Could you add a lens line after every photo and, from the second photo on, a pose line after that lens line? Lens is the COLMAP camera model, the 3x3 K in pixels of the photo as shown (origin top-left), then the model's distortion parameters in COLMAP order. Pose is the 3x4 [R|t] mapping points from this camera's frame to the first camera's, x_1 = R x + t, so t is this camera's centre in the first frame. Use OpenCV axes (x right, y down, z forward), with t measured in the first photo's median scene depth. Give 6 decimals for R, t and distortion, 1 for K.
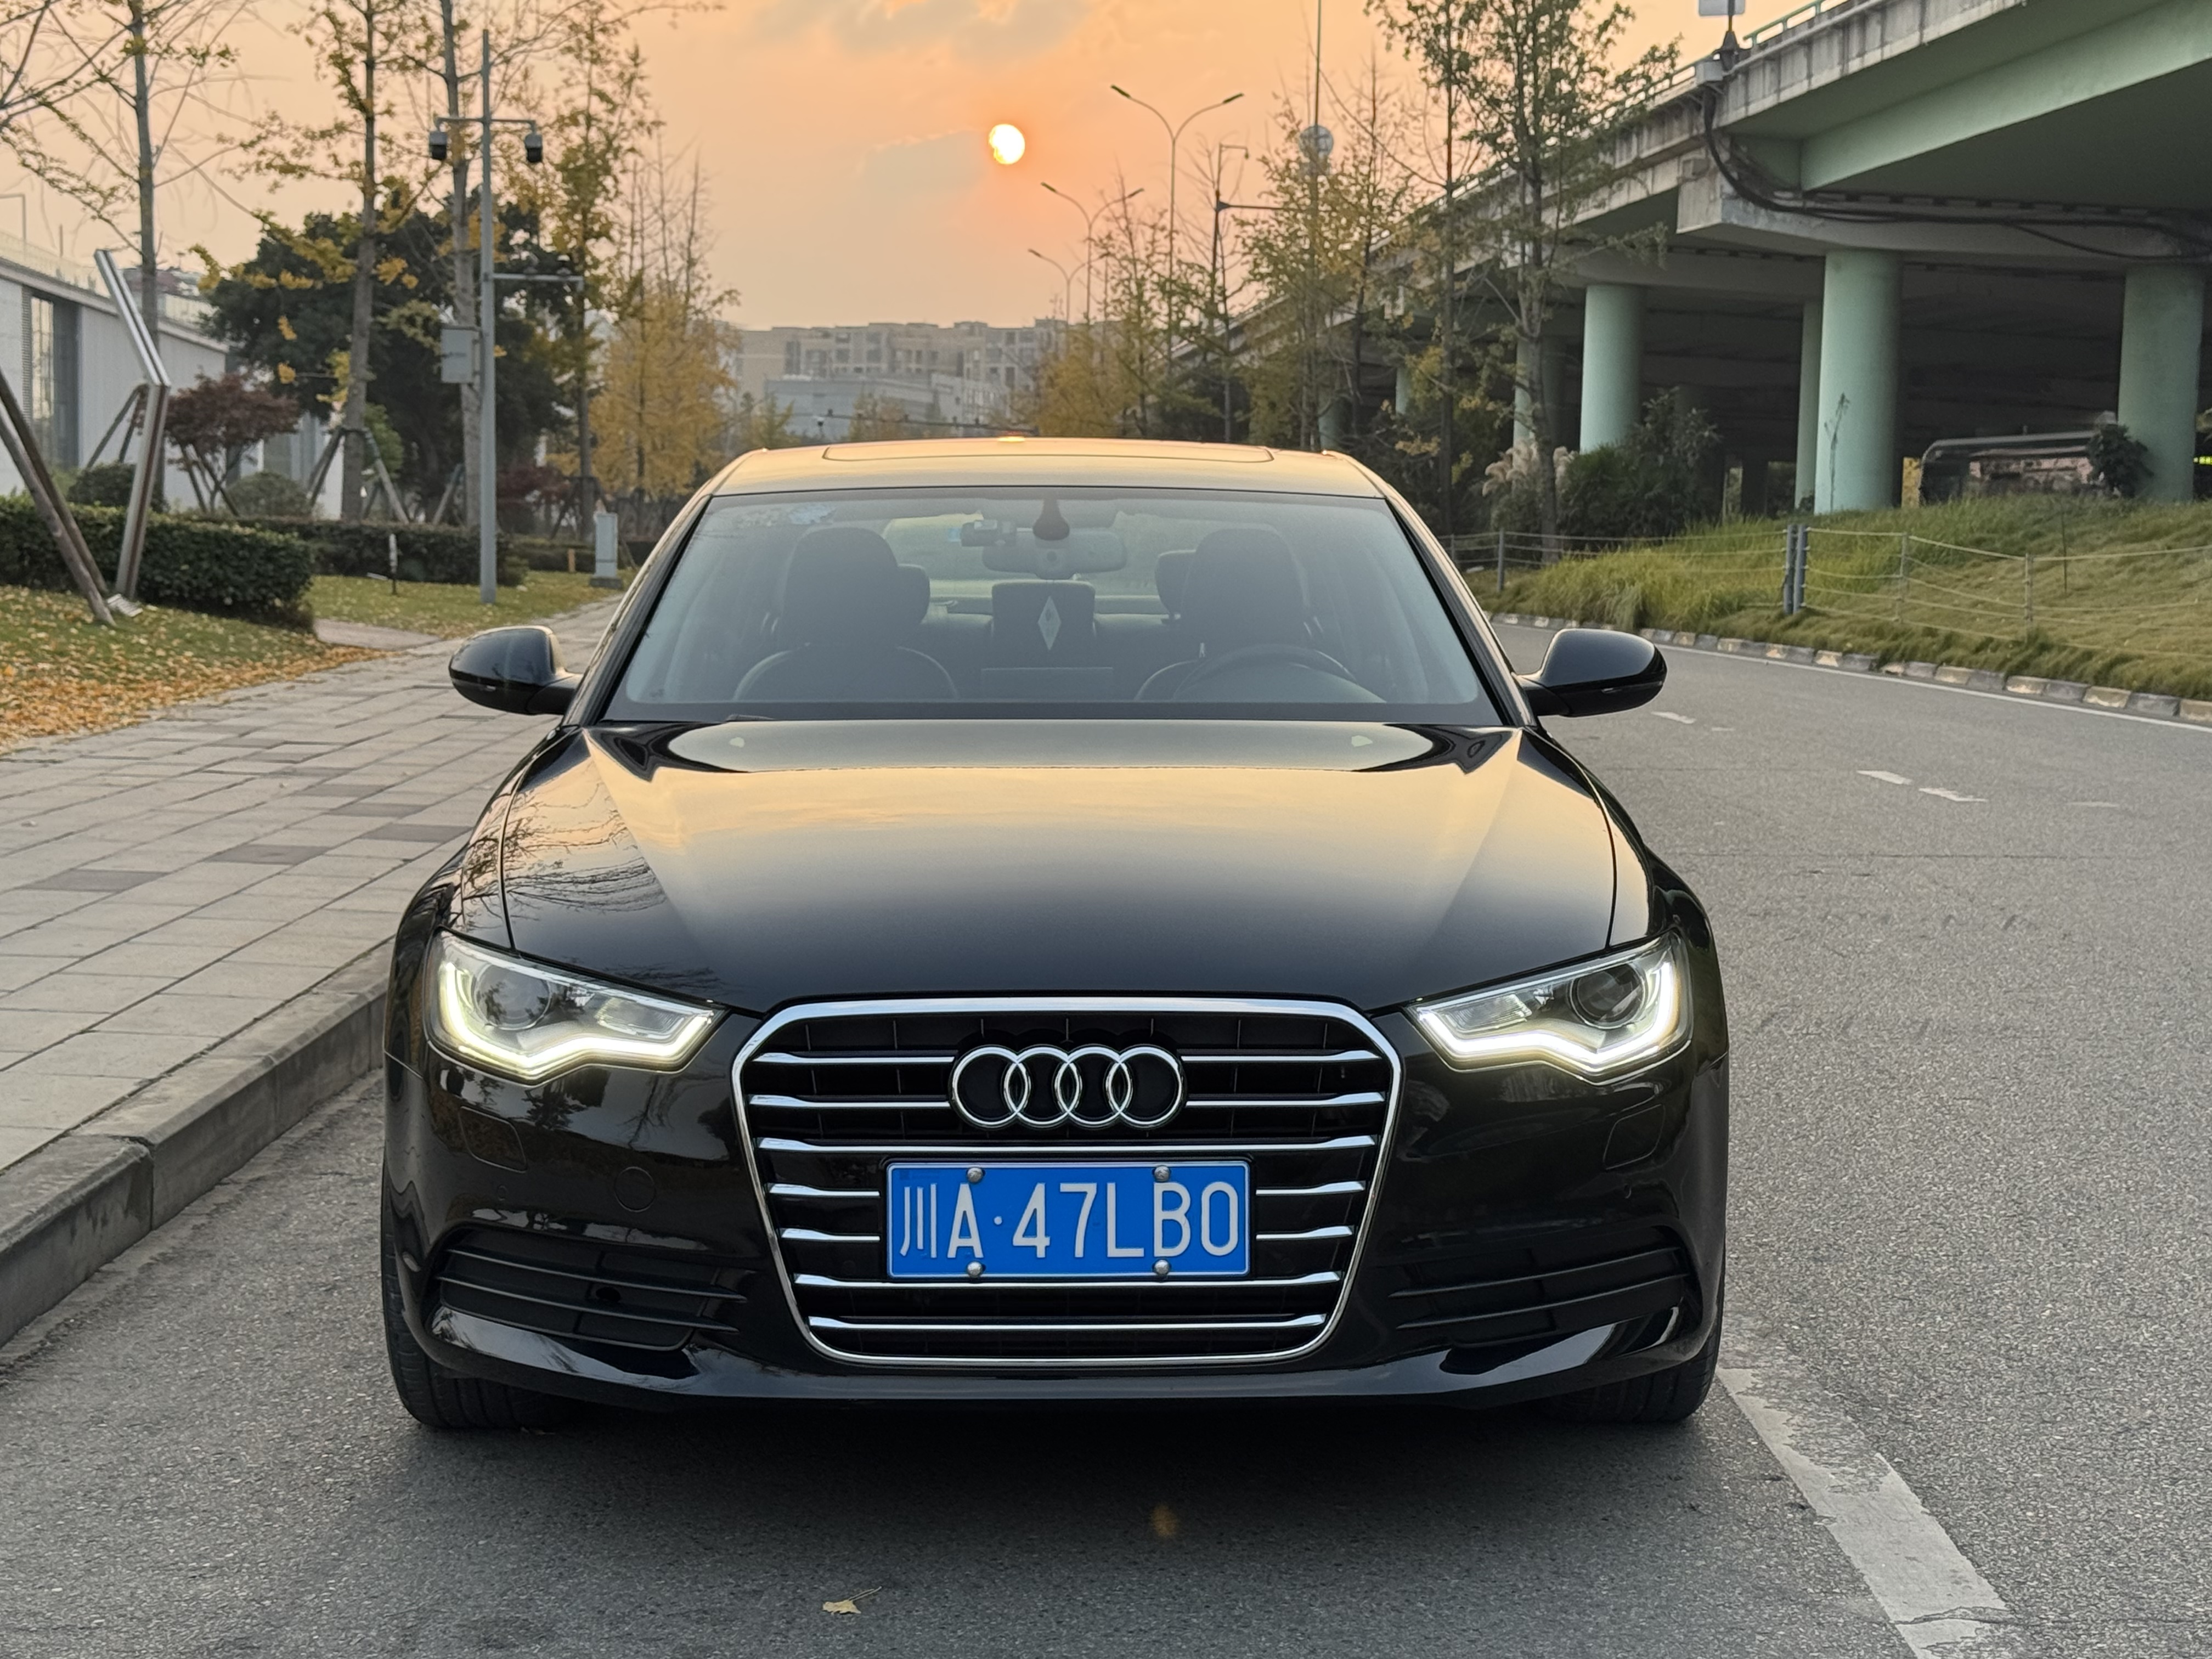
lens RADIAL K [[3683.0, 0, 1106.0], [0, 3683.0, 829.5], [0, 0, 1]] dist [0.139728, -0.066439]
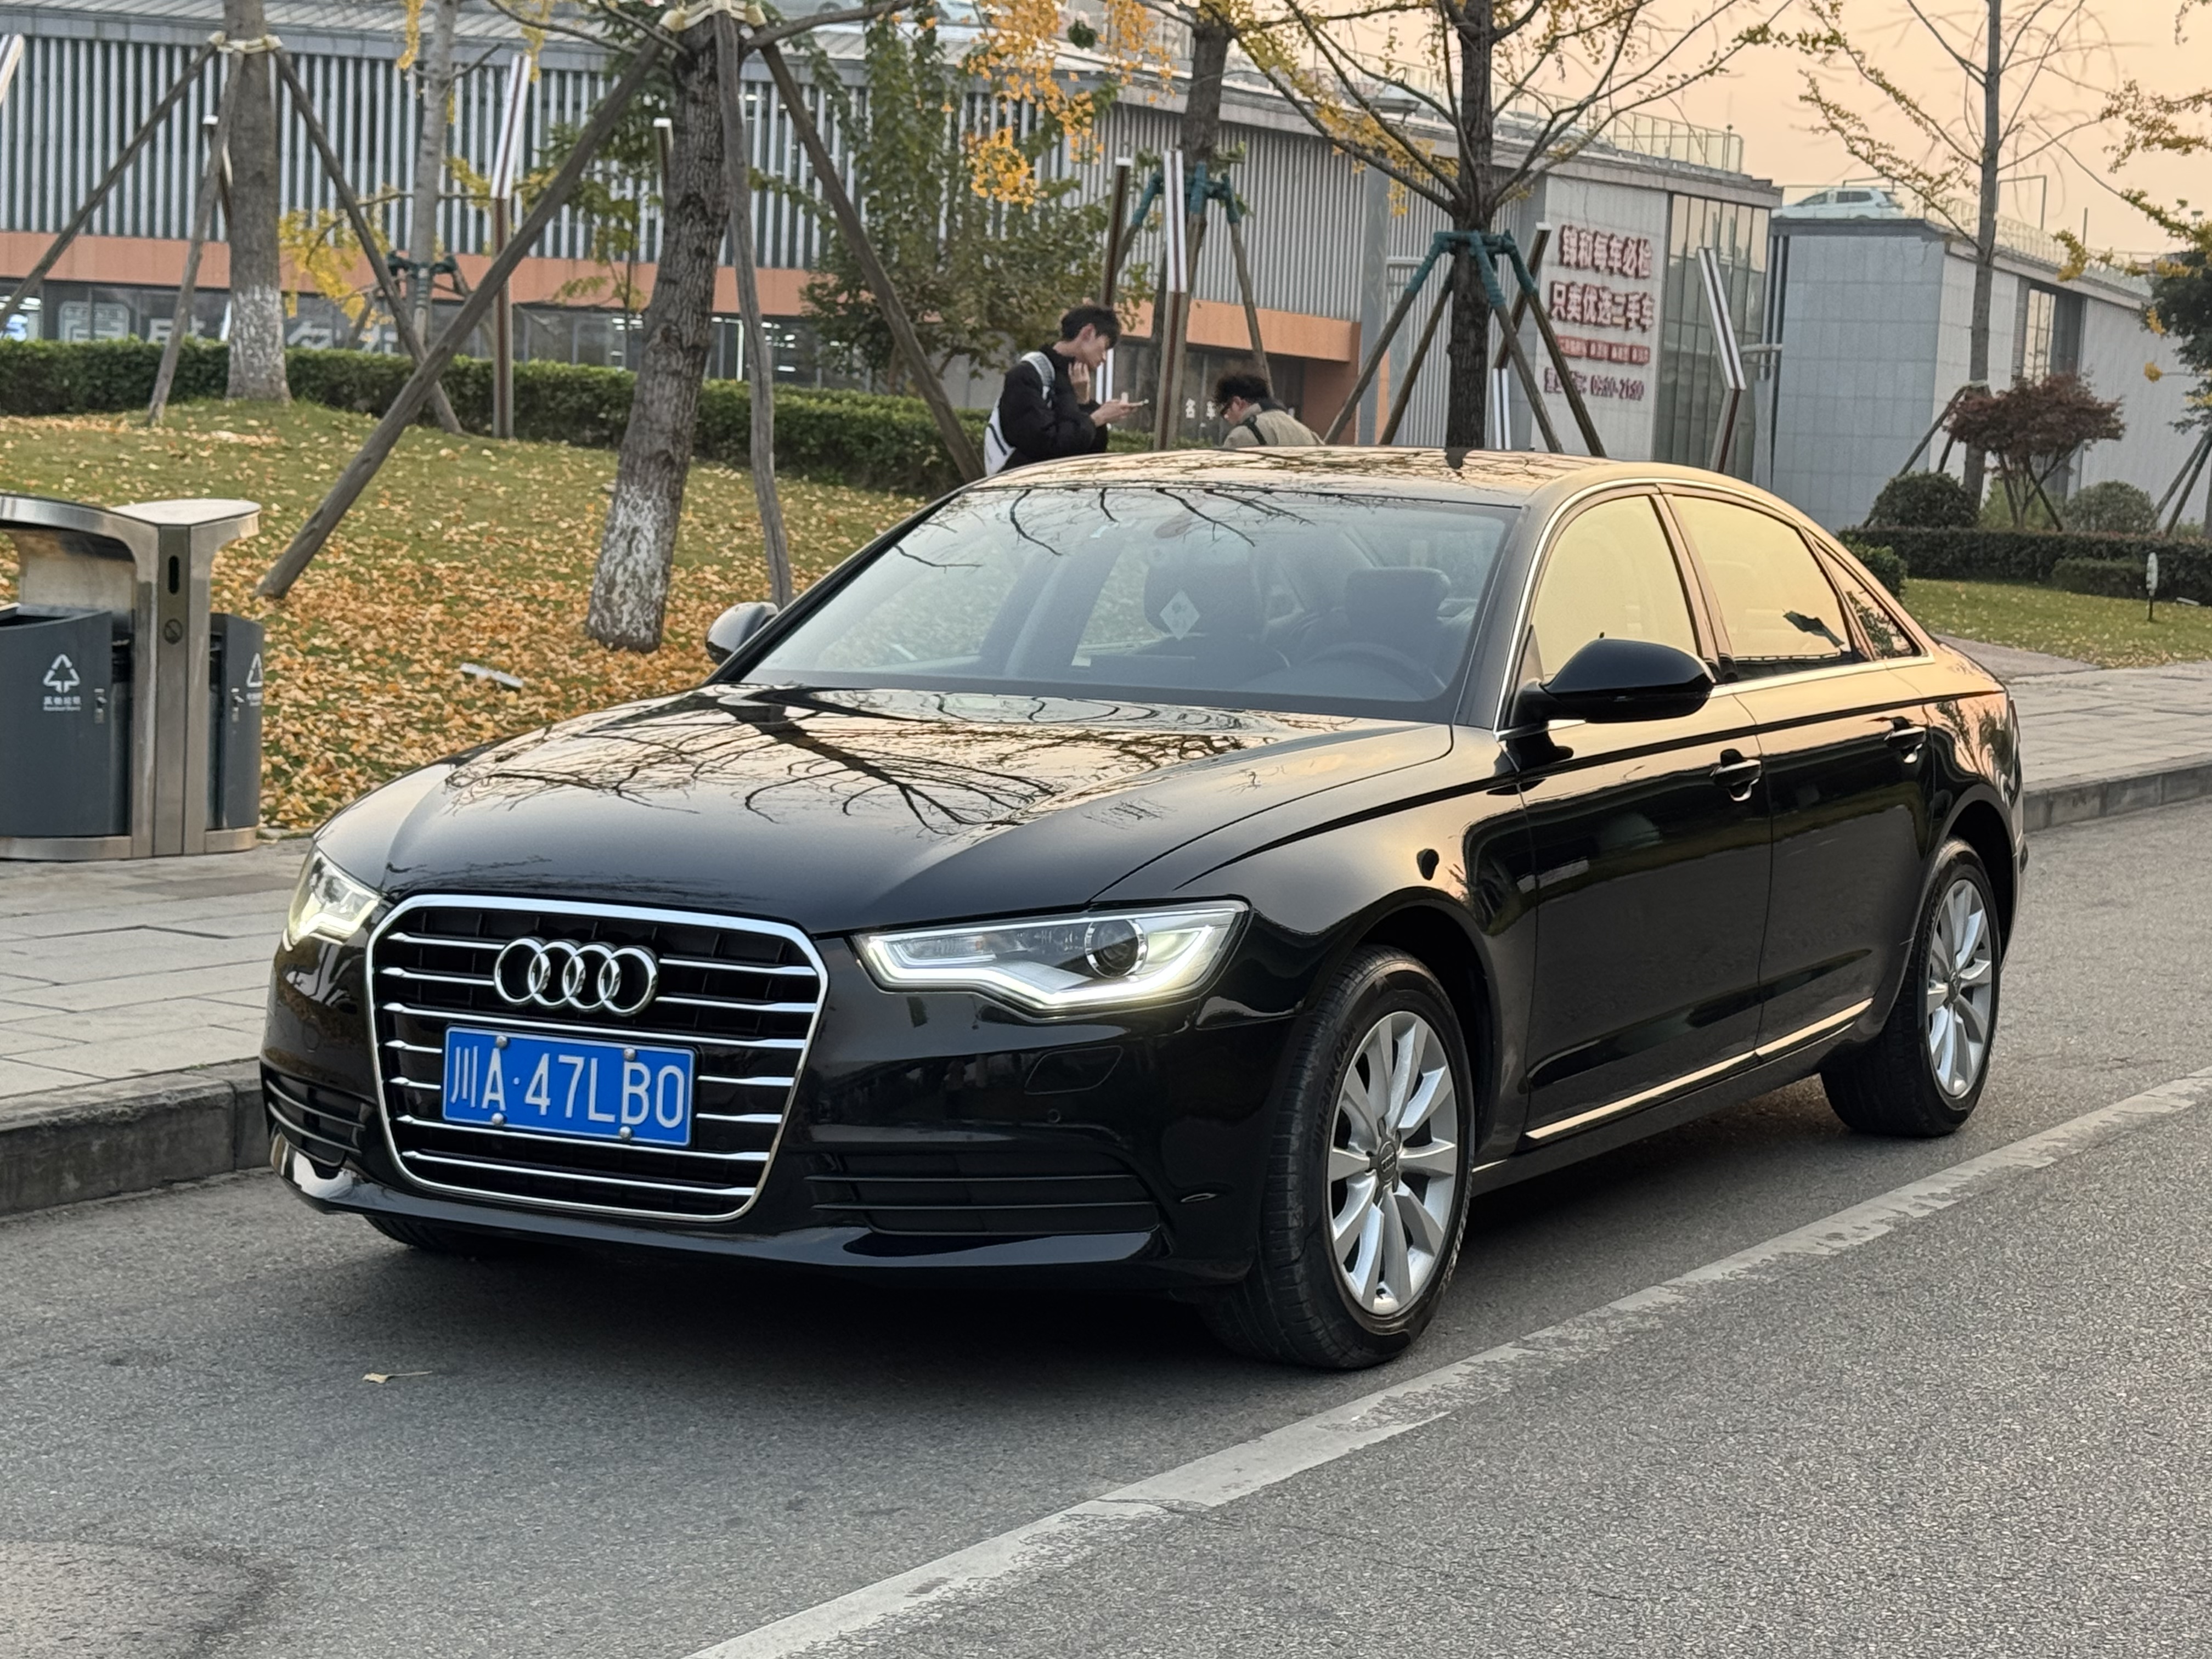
lens RADIAL K [[4223.9, 0, 1106.0], [0, 4223.9, 829.5], [0, 0, 1]] dist [0.174344, -0.065219]
pose [[0.865431, 0.060084, -0.497412, 0.820652], [-0.067562, 0.997711, 0.002968, 0.005880], [0.496452, 0.031038, 0.867509, -0.117396]]
